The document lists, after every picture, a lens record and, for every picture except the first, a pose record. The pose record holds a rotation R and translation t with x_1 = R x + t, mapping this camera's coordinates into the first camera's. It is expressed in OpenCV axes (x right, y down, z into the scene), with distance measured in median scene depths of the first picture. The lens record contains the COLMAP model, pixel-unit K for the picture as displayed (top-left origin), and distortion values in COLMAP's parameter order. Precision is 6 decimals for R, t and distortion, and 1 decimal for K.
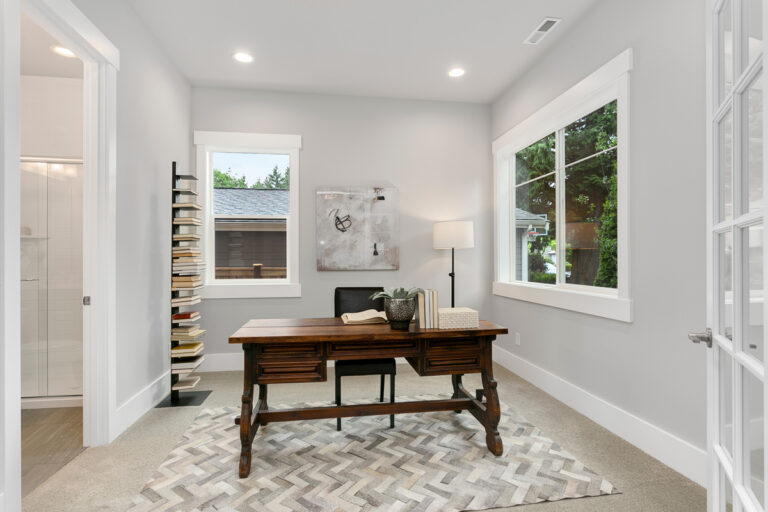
lens RADIAL K [[382.9, 0, 379.4], [0, 382.9, 258.1], [0, 0, 1]] dist [-0.004373, 0.003692]
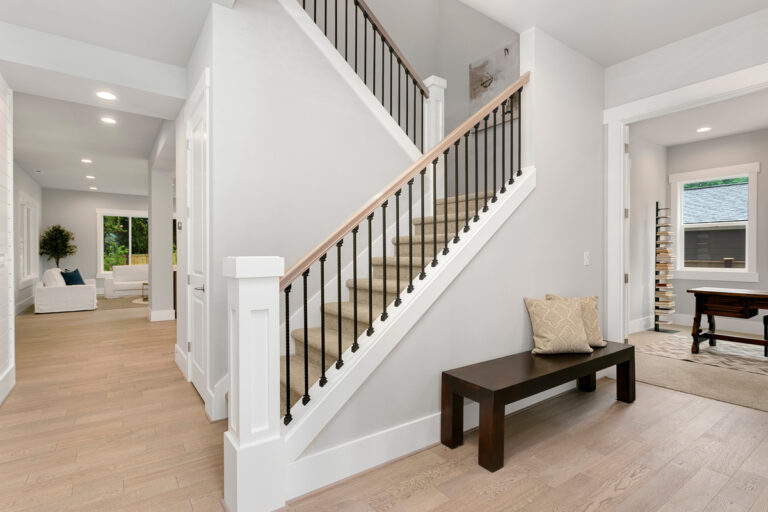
lens RADIAL K [[382.9, 0, 377.0], [0, 382.9, 255.6], [0, 0, 1]] dist [-0.004373, 0.003692]
pose [[0.453941, 0.005666, -0.891014, 0.500309], [0.001235, 0.999975, 0.006988, -0.004591], [0.891031, -0.004273, 0.453923, -1.051142]]
